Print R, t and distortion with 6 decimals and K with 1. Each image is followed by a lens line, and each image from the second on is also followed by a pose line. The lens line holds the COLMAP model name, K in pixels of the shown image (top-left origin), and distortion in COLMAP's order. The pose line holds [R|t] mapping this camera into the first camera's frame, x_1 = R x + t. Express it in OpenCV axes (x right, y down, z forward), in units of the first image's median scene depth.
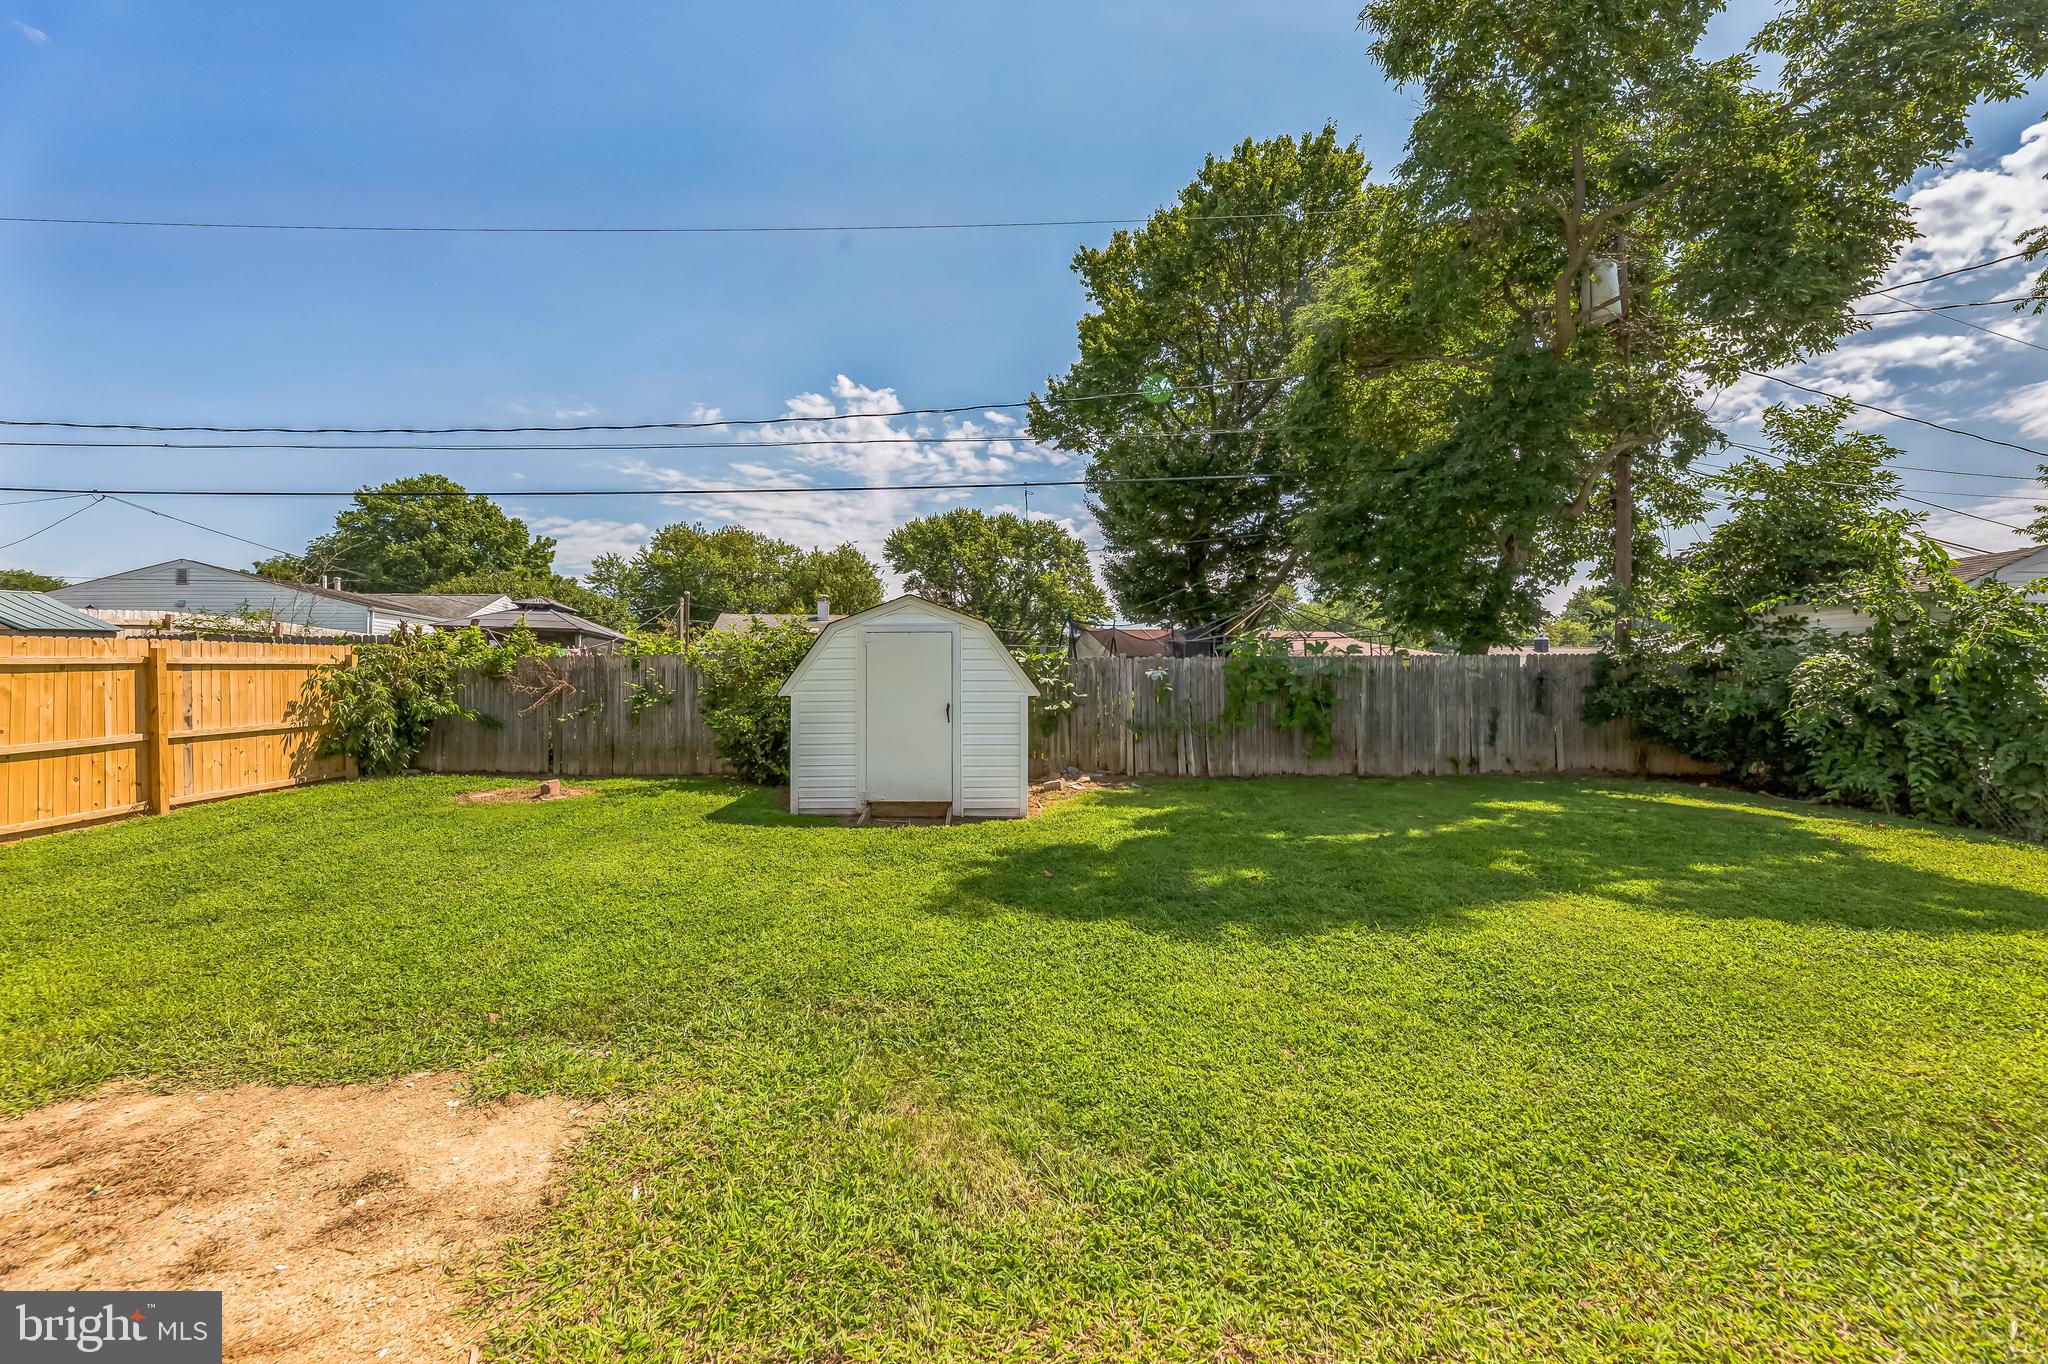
lens RADIAL K [[833.1, 0, 1014.7], [0, 833.1, 672.2], [0, 0, 1]] dist [-0.001422, -0.000088]
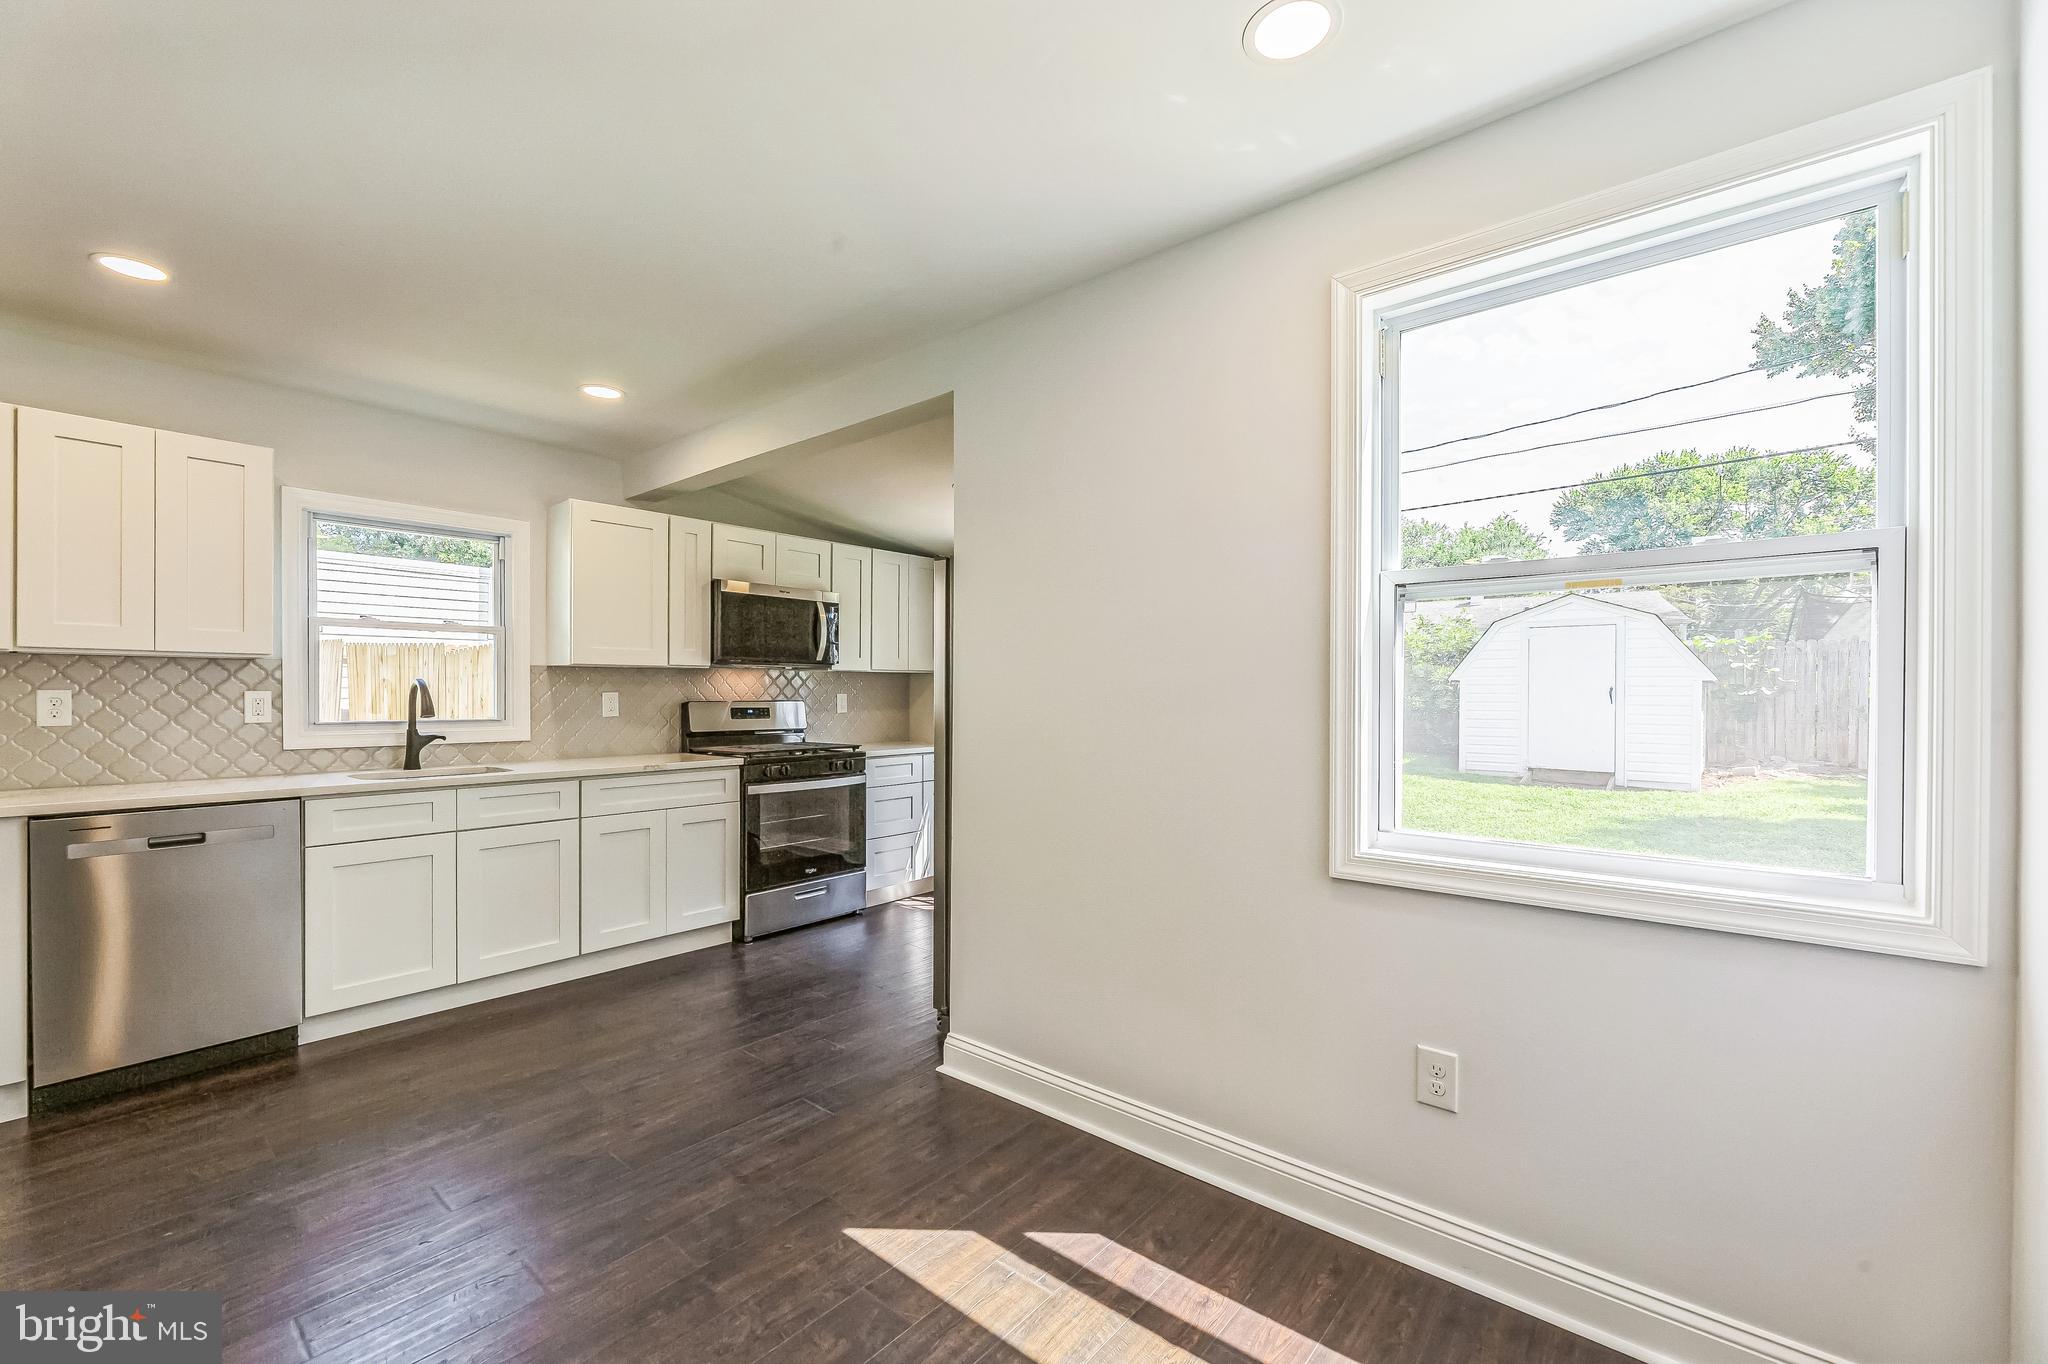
lens RADIAL K [[837.2, 0, 1021.7], [0, 837.2, 693.5], [0, 0, 1]] dist [-0.001031, -0.000175]
pose [[0.752794, 0.016223, -0.658056, 0.047560], [0.010946, 0.999250, 0.037157, -0.002611], [0.658165, -0.035174, 0.752051, -0.282163]]
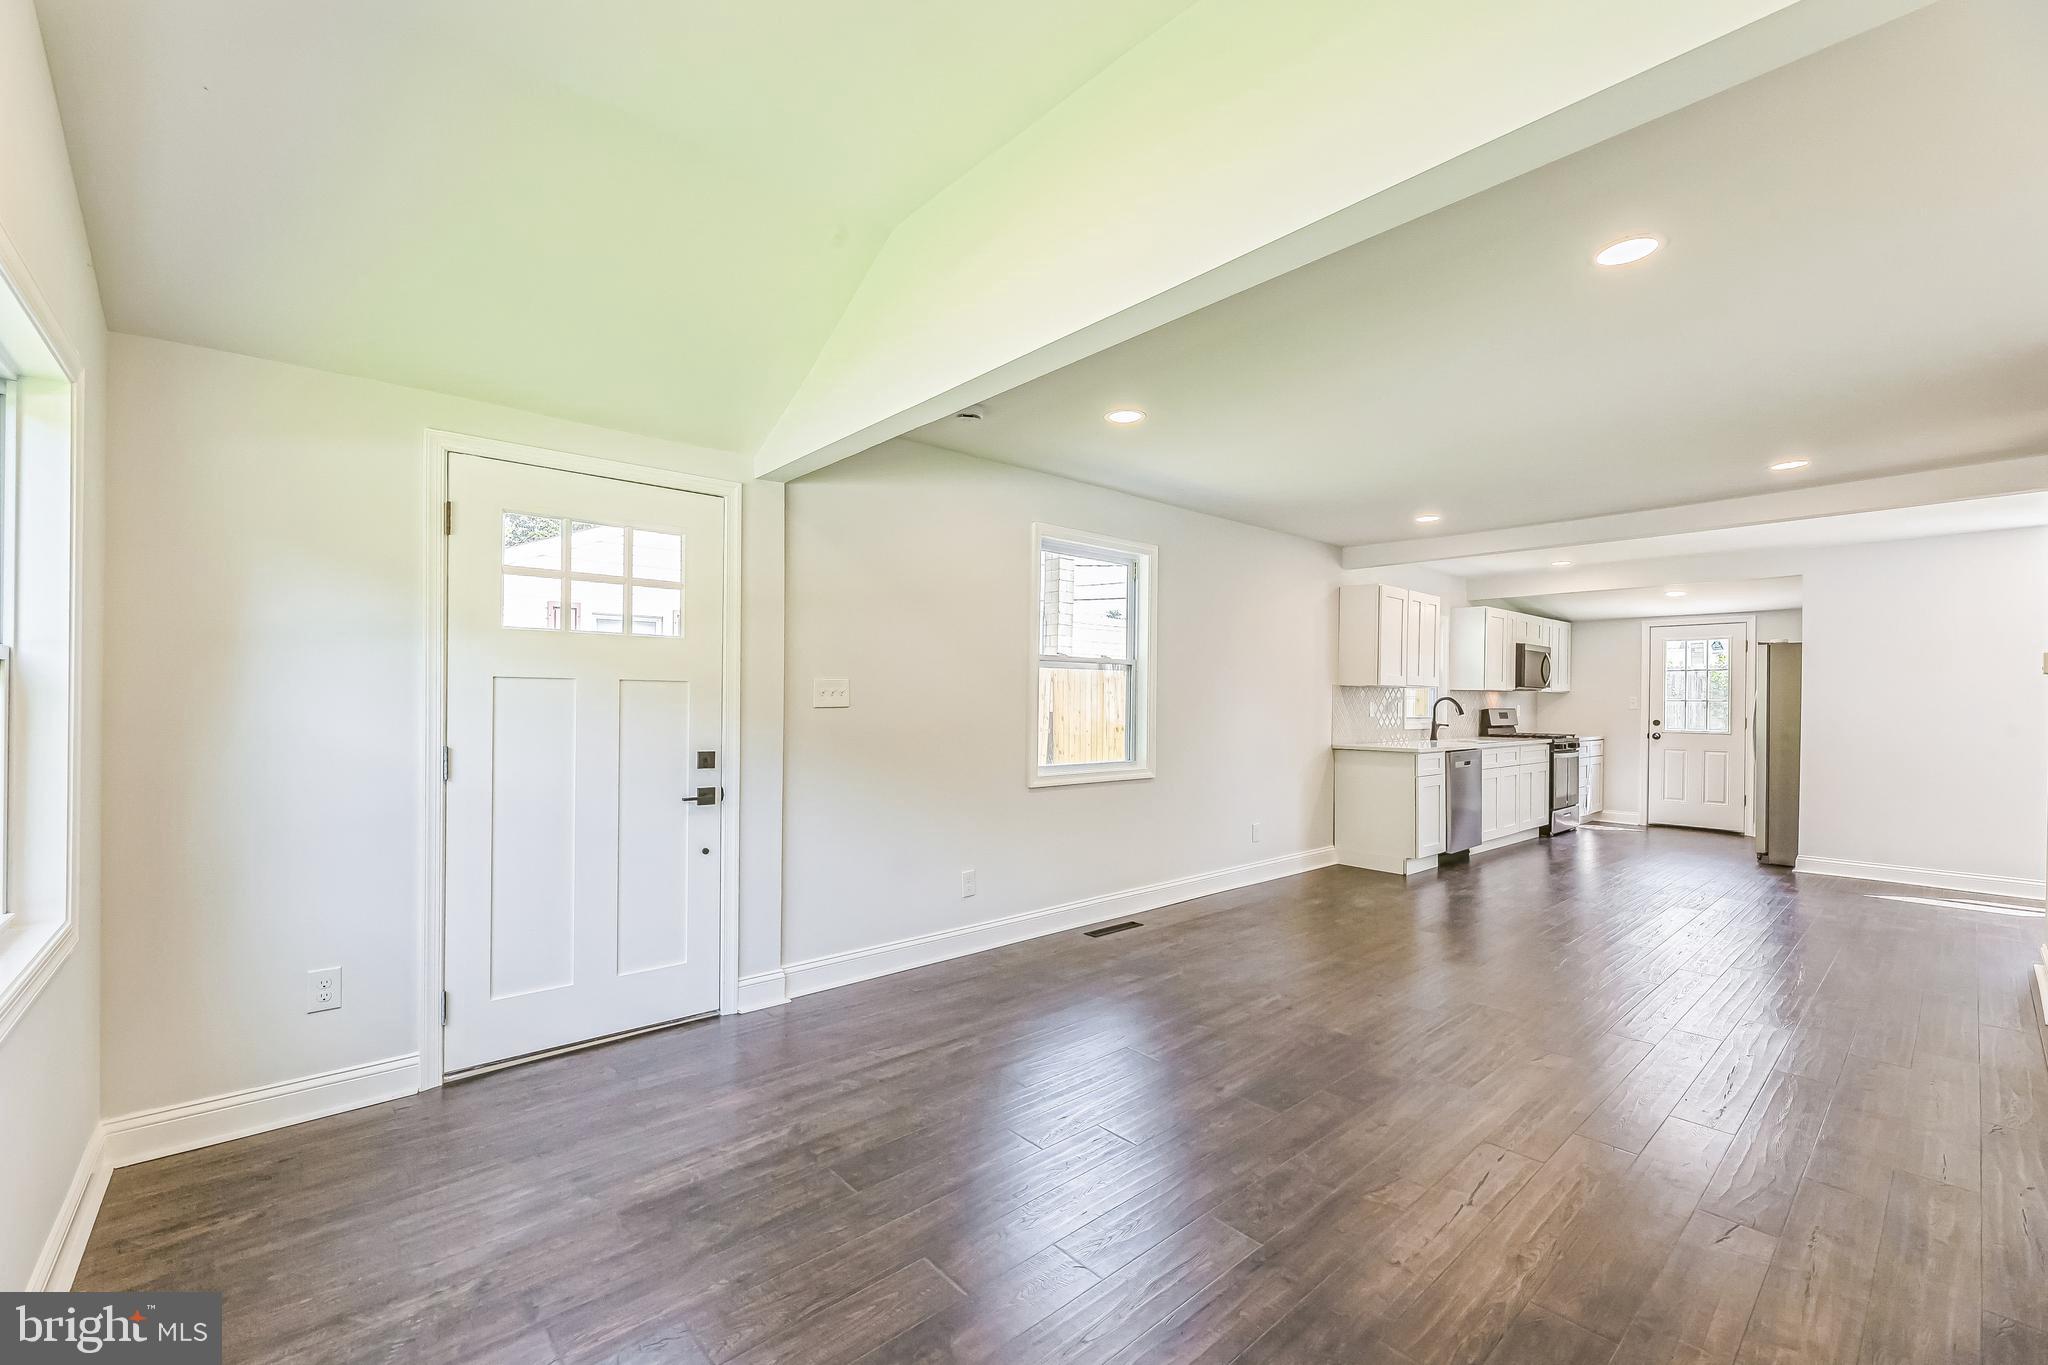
lens RADIAL K [[843.3, 0, 1021.9], [0, 843.3, 700.3], [0, 0, 1]] dist [-0.000718, -0.000108]
pose [[0.649412, 0.020106, -0.760171, -0.575300], [0.007729, 0.999424, 0.033037, -0.128346], [0.760398, -0.027330, 0.648882, -4.417967]]
